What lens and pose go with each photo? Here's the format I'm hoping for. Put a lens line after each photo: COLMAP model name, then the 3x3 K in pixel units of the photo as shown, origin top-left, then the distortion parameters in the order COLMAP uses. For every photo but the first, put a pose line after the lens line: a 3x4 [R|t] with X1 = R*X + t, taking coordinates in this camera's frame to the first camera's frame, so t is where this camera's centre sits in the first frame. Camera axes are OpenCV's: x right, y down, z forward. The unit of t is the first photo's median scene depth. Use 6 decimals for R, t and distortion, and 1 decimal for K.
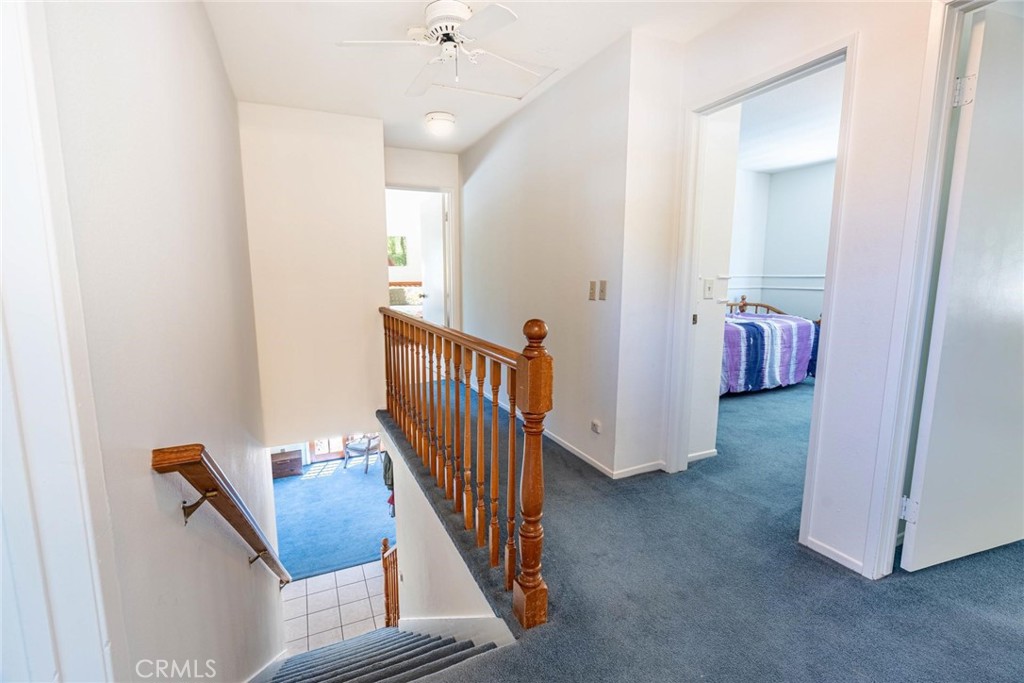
lens RADIAL K [[450.1, 0, 507.8], [0, 450.1, 339.1], [0, 0, 1]] dist [-0.005958, 0.000086]
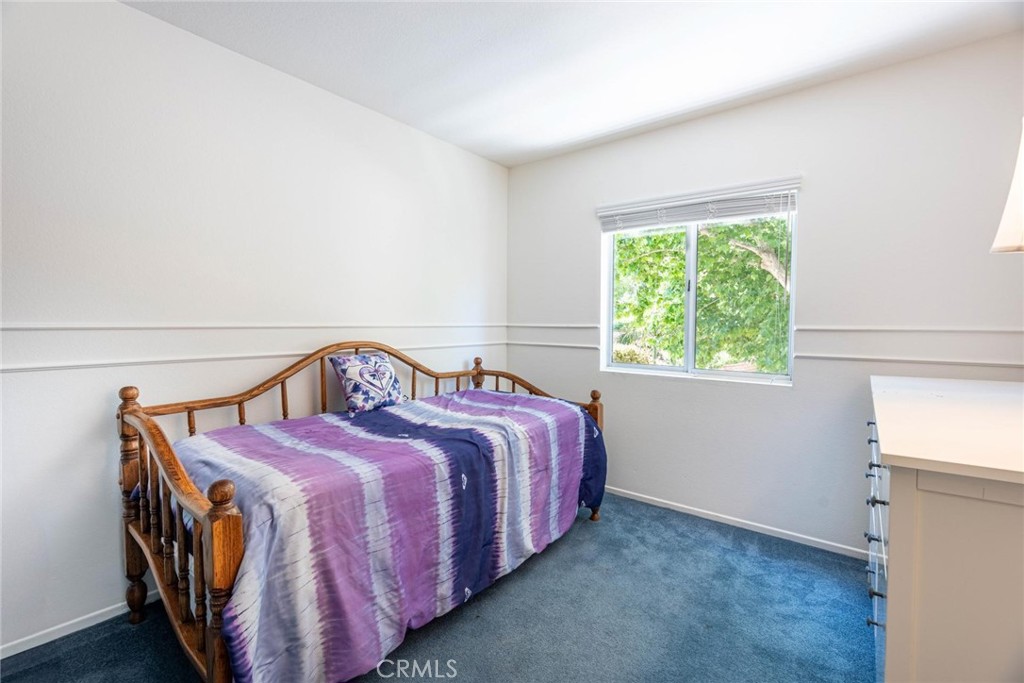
lens RADIAL K [[450.1, 0, 514.6], [0, 450.1, 342.8], [0, 0, 1]] dist [-0.005958, 0.000086]
pose [[0.894325, -0.017264, 0.447085, 0.380196], [0.057753, 0.995350, -0.077091, -0.085425], [-0.443676, 0.094765, 0.891163, 0.564108]]
